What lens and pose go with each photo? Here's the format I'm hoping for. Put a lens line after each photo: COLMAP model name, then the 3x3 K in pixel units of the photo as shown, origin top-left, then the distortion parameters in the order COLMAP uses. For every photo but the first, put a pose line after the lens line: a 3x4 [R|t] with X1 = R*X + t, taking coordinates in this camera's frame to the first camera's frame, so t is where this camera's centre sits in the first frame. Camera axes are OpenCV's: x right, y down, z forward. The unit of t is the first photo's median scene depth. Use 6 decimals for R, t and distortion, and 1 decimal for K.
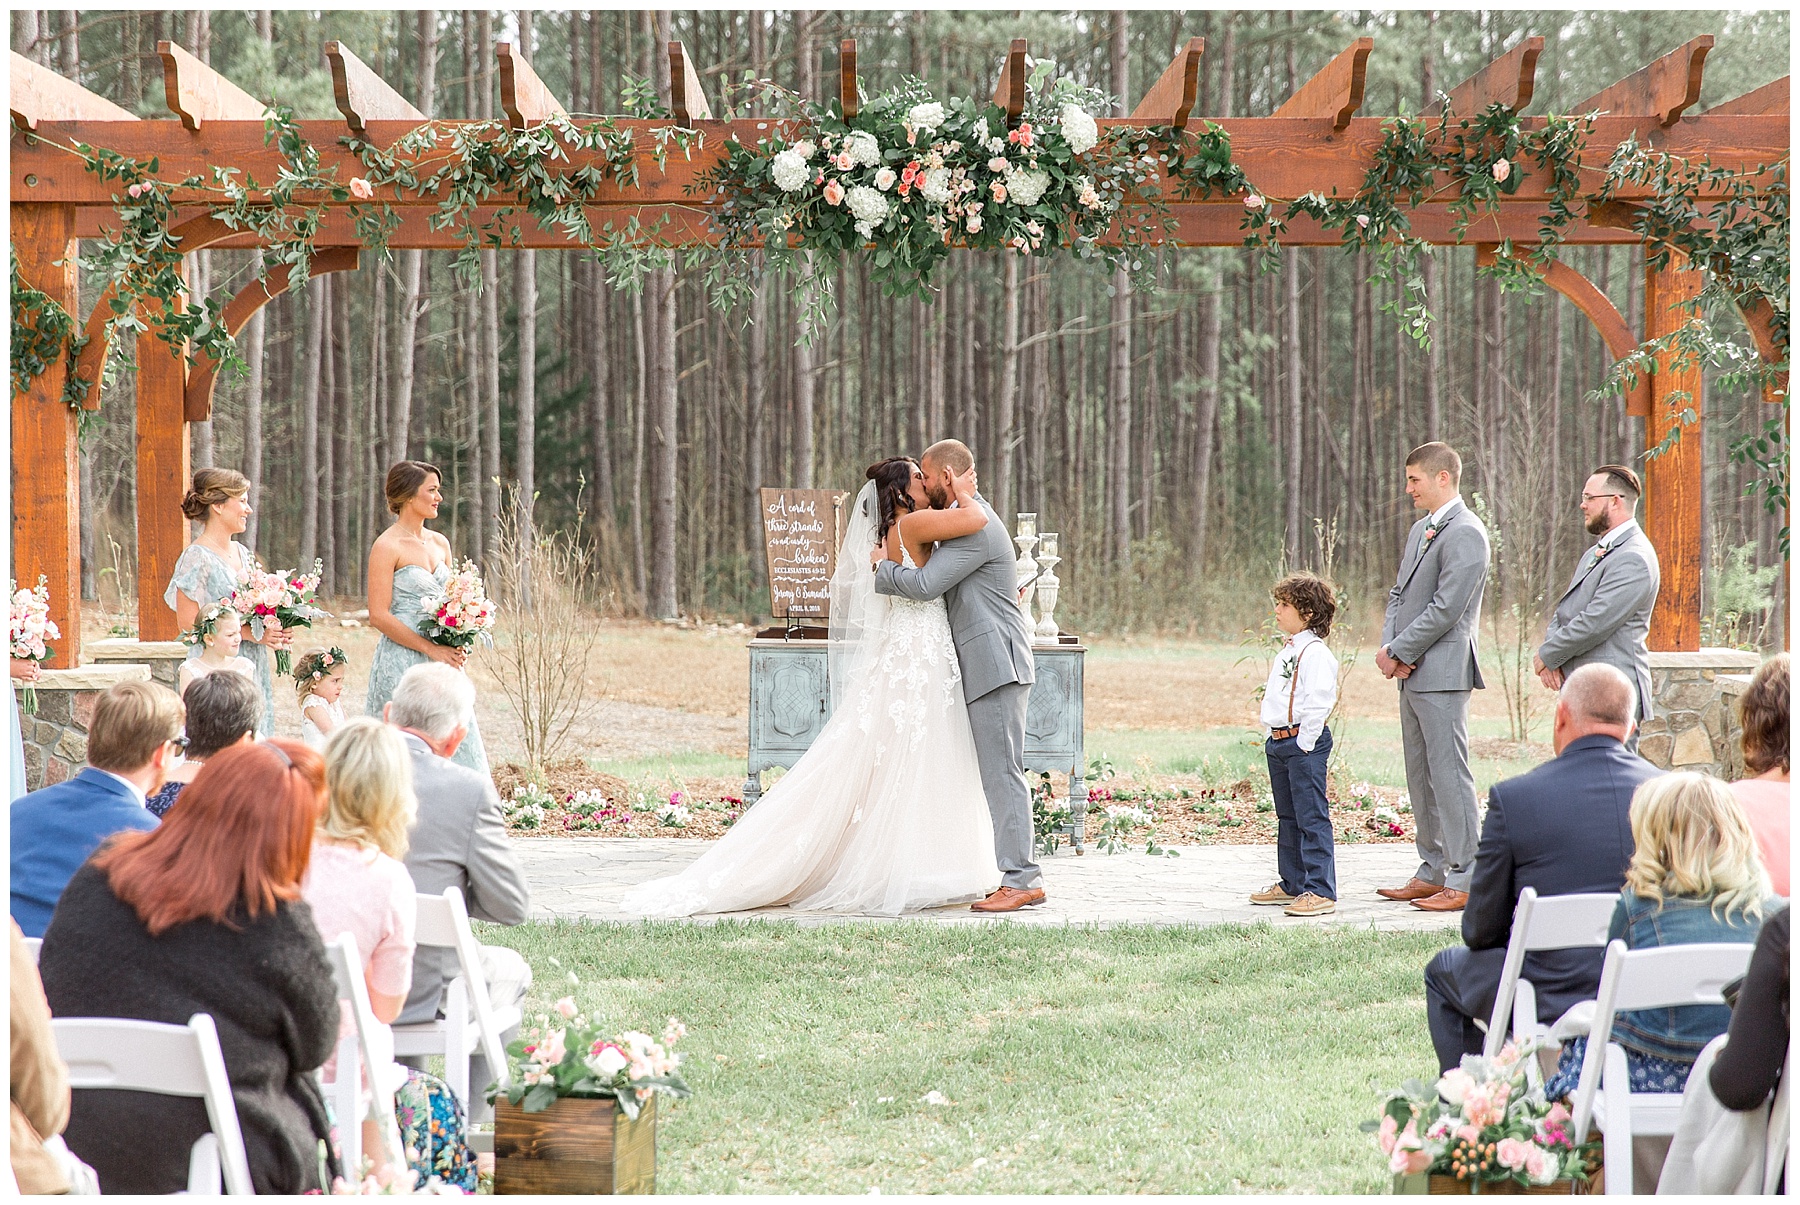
lens RADIAL K [[3556.9, 0, 839.4], [0, 3556.9, 637.6], [0, 0, 1]] dist [0.059308, -0.068069]
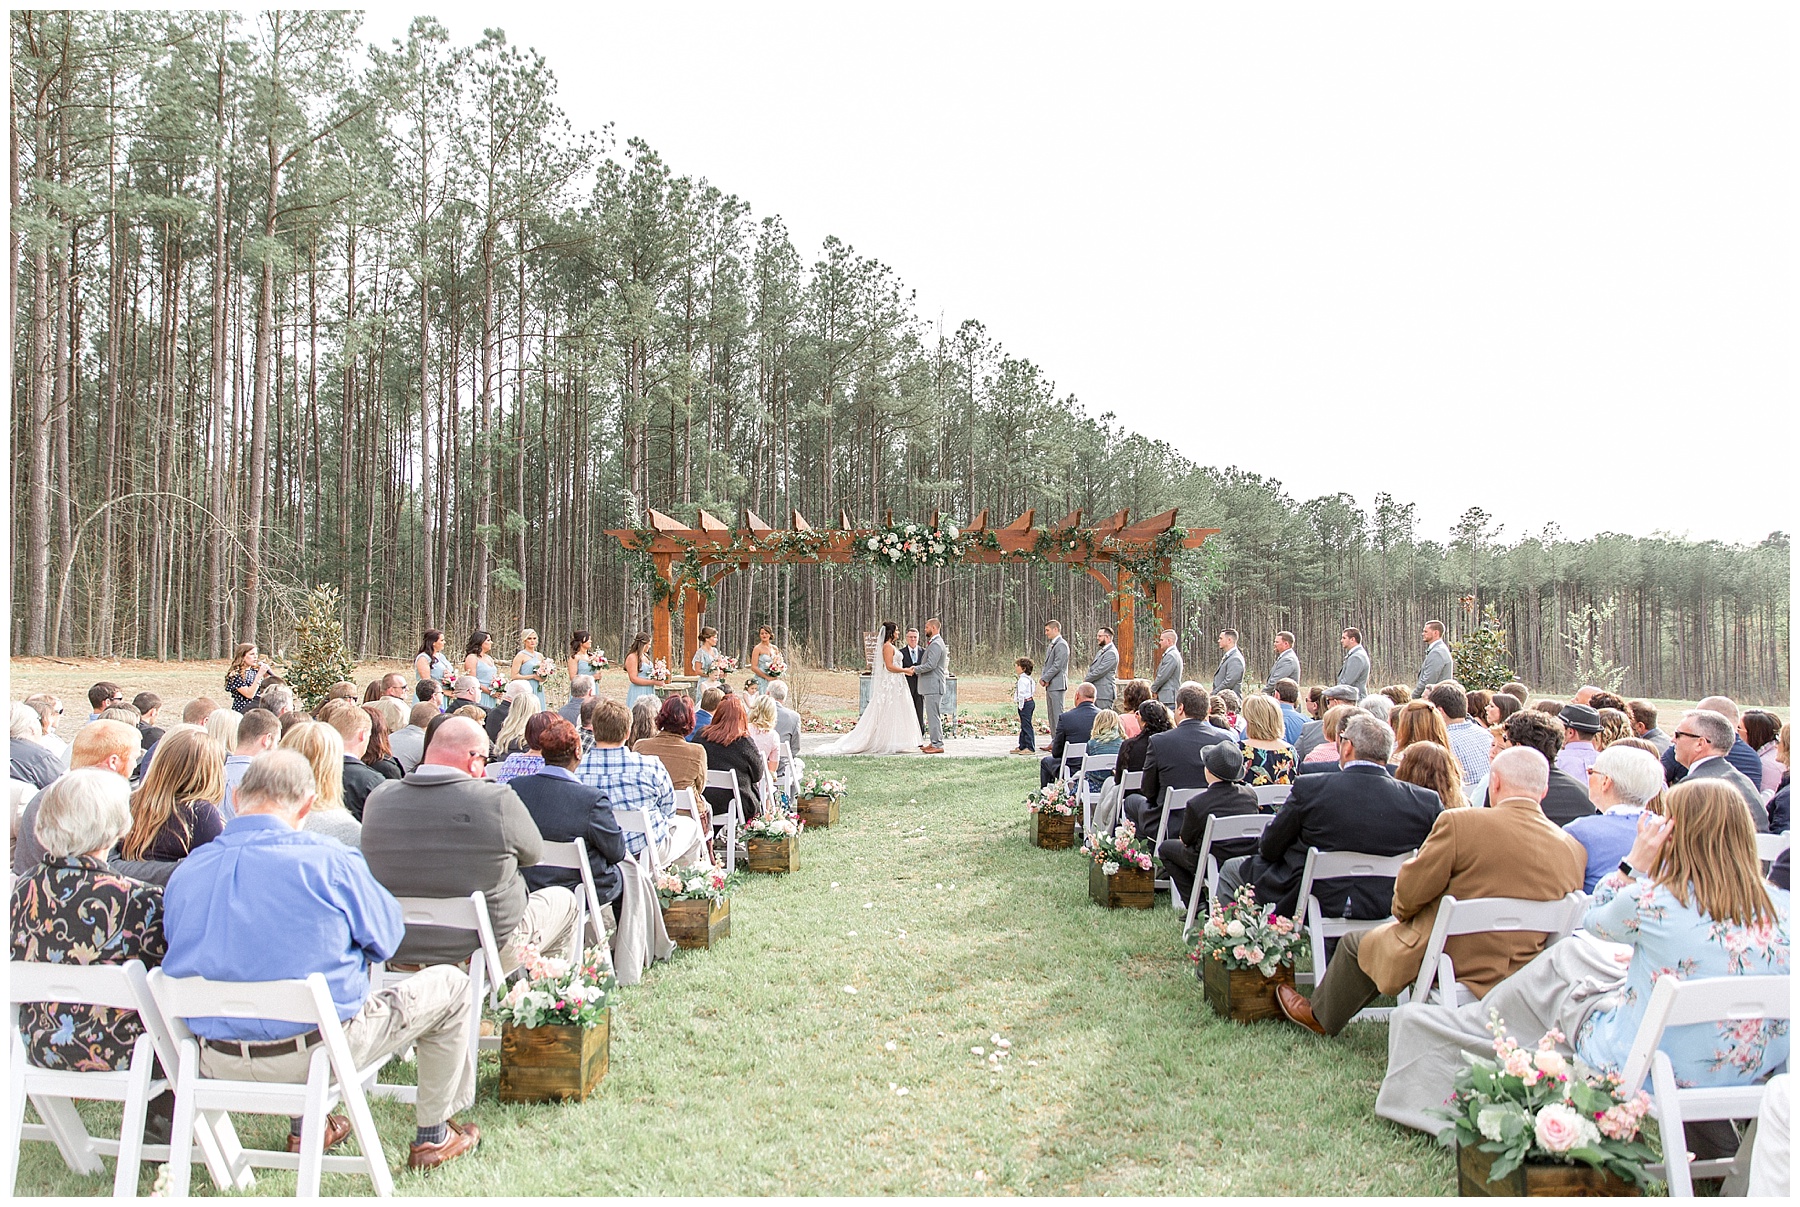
lens RADIAL K [[1178.4, 0, 900.0], [0, 1178.4, 603.5], [0, 0, 1]] dist [0.000288, 0.000000]
pose [[0.999891, 0.002834, 0.014467, -0.003308], [-0.001959, 0.998187, -0.060150, -0.000702], [-0.014611, 0.060115, 0.998085, -0.164402]]
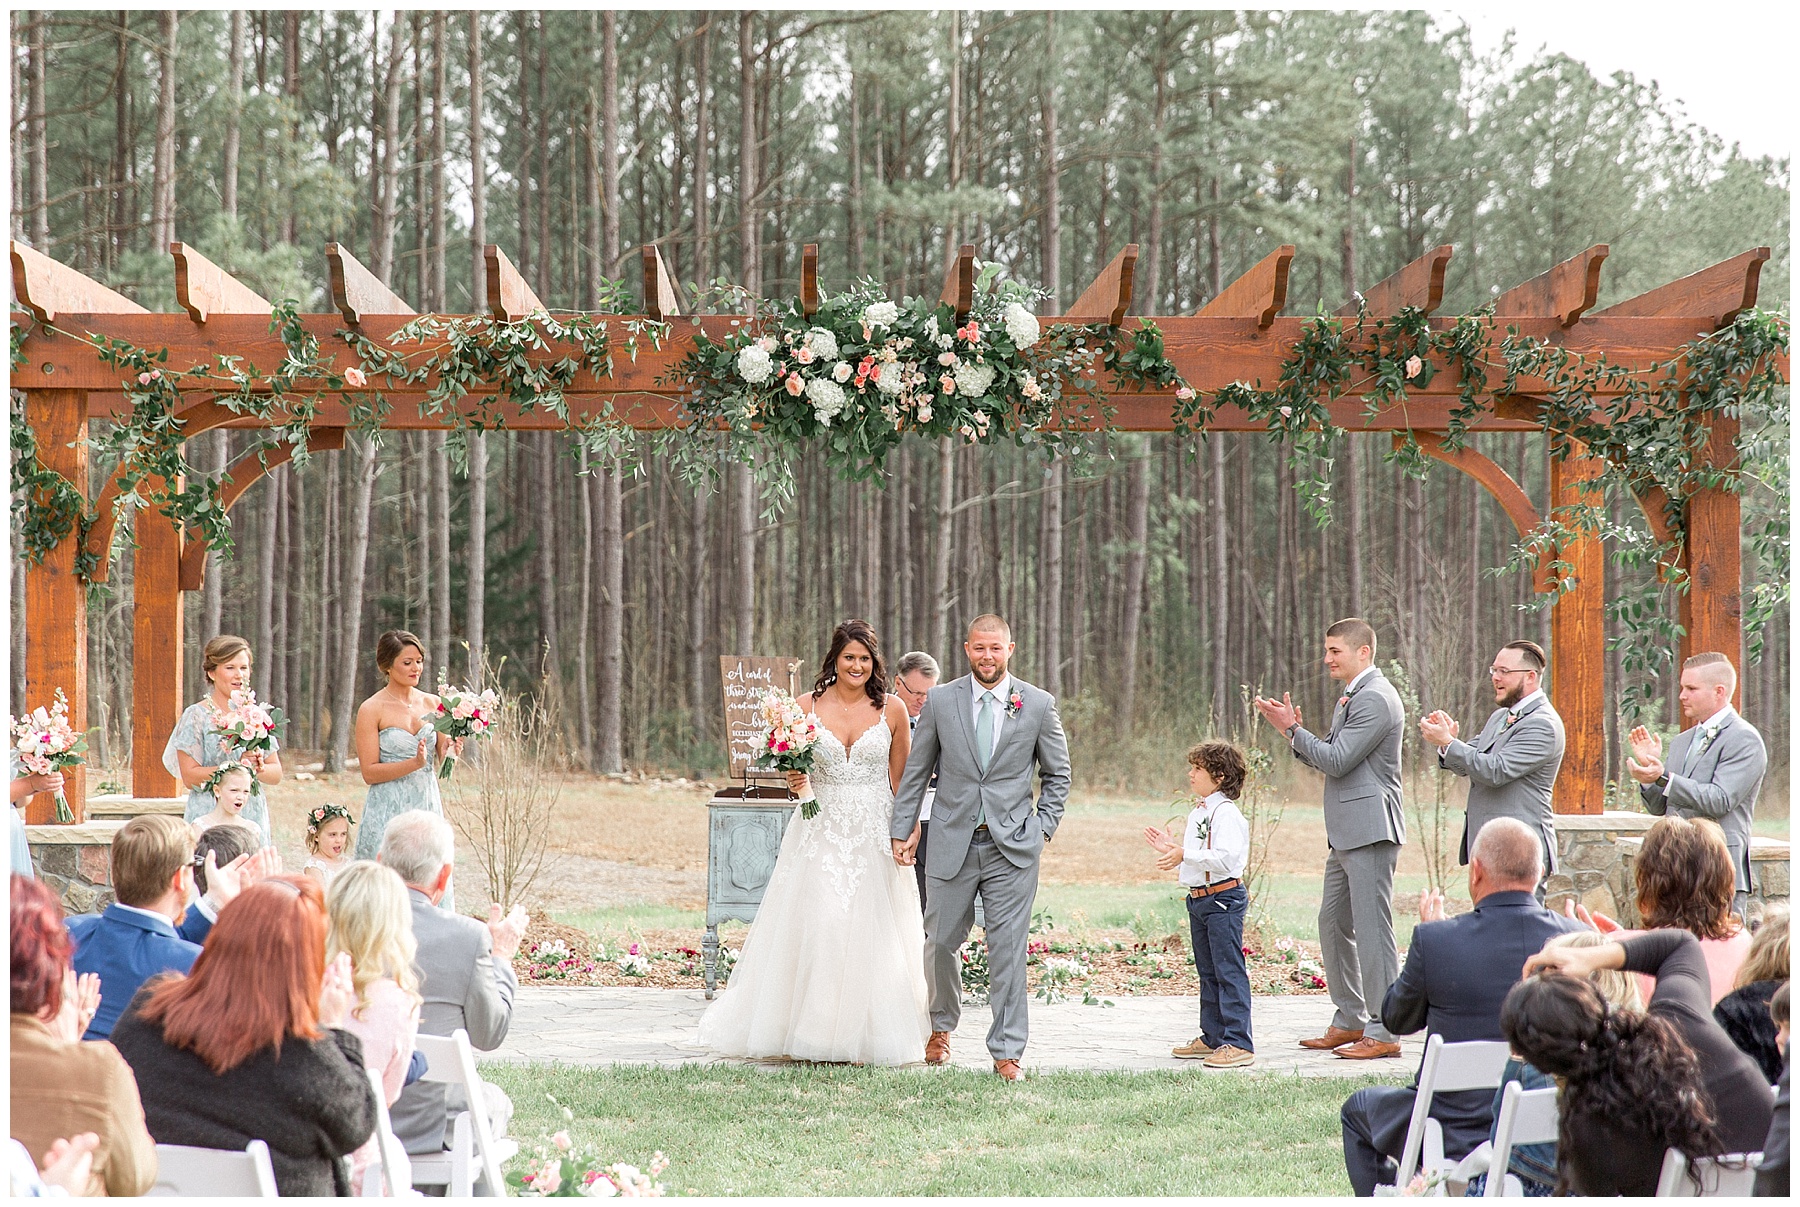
lens RADIAL K [[3535.5, 0, 806.4], [0, 3535.5, 597.4], [0, 0, 1]] dist [0.026914, -0.080649]
pose [[0.999928, 0.005896, 0.010457, -0.008286], [-0.005321, 0.998519, -0.054135, -0.002681], [-0.010761, 0.054076, 0.998479, -0.059226]]
